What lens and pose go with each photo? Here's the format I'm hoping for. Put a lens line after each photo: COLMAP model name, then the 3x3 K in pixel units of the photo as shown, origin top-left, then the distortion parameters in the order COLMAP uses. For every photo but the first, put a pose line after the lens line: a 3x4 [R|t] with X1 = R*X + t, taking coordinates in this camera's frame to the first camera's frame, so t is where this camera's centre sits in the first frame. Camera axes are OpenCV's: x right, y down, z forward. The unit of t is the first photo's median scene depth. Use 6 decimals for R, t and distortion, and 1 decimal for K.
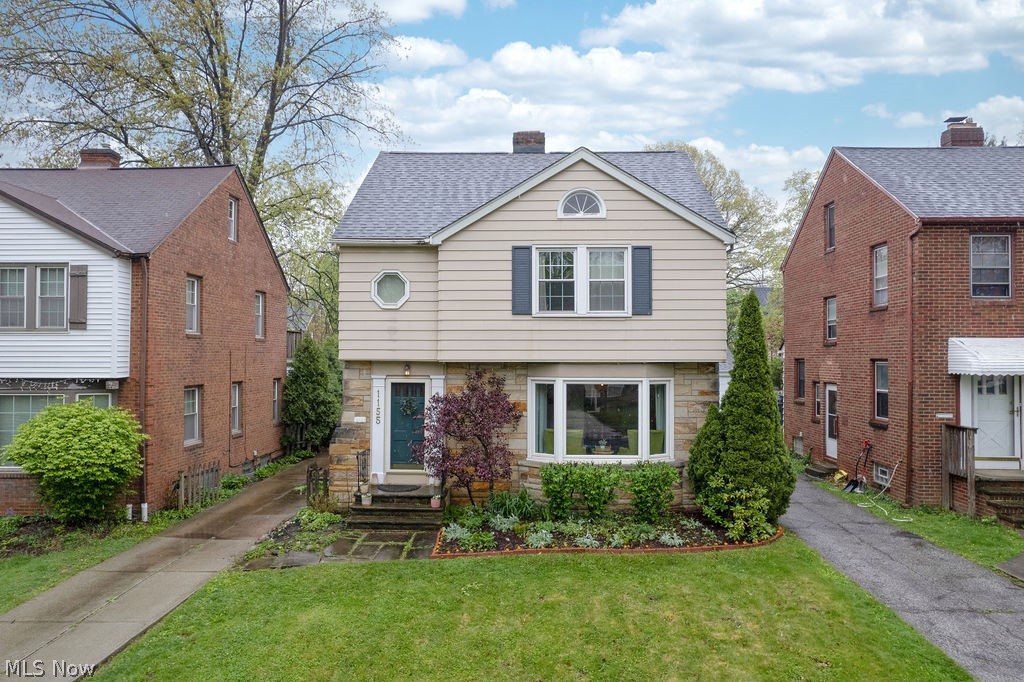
lens RADIAL K [[674.6, 0, 508.7], [0, 674.6, 346.0], [0, 0, 1]] dist [-0.034261, 0.025220]
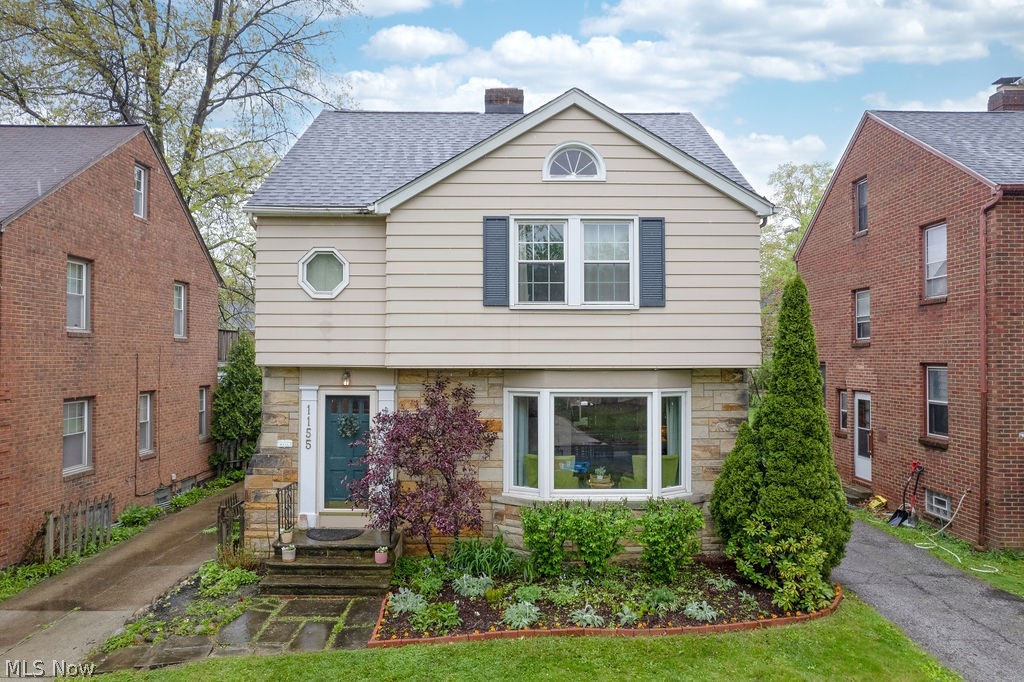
lens RADIAL K [[674.6, 0, 514.5], [0, 674.6, 347.2], [0, 0, 1]] dist [-0.034261, 0.025220]
pose [[0.998810, -0.000237, 0.048774, 0.002837], [0.000234, 1.000000, 0.000071, -0.000216], [-0.048774, -0.000060, 0.998810, 0.230968]]
